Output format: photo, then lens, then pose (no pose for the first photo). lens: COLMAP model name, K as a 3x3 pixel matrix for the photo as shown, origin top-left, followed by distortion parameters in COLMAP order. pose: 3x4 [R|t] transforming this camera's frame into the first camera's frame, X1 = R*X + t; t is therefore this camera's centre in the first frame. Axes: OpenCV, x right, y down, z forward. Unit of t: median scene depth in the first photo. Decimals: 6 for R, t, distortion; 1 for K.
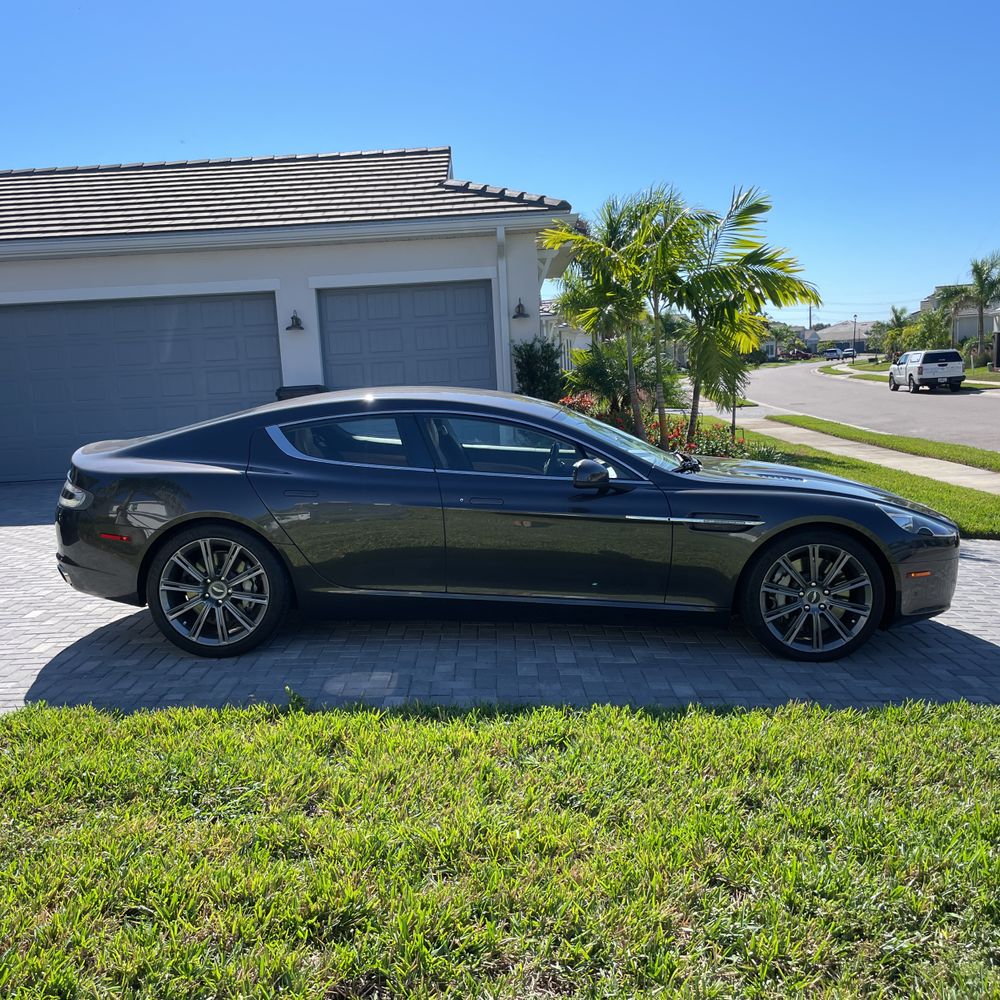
lens RADIAL K [[1028.7, 0, 487.9], [0, 1028.7, 504.0], [0, 0, 1]] dist [0.092362, -0.137683]
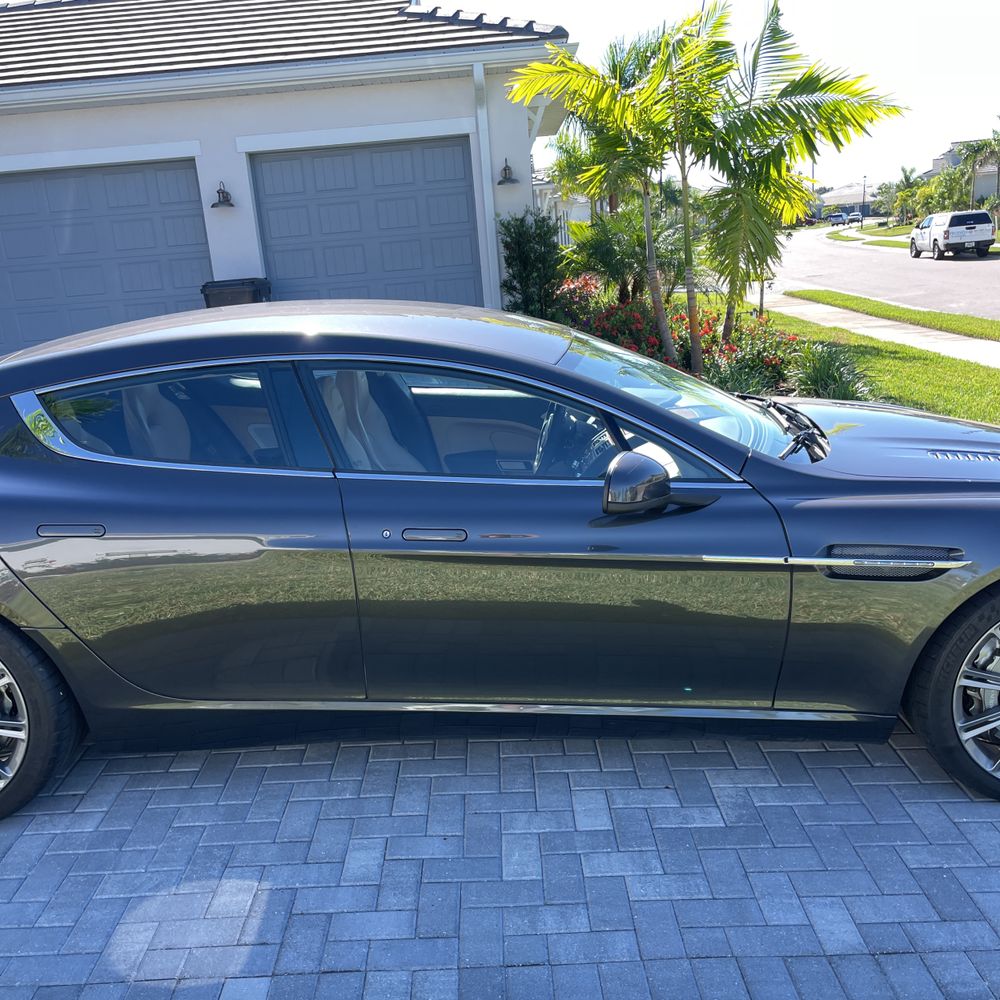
lens RADIAL K [[1024.5, 0, 501.9], [0, 1024.5, 496.4], [0, 0, 1]] dist [0.076078, -0.103244]
pose [[0.999471, -0.030105, 0.012306, 0.010271], [0.028563, 0.993457, 0.110574, -0.029947], [-0.015554, -0.110164, 0.993792, 0.186185]]
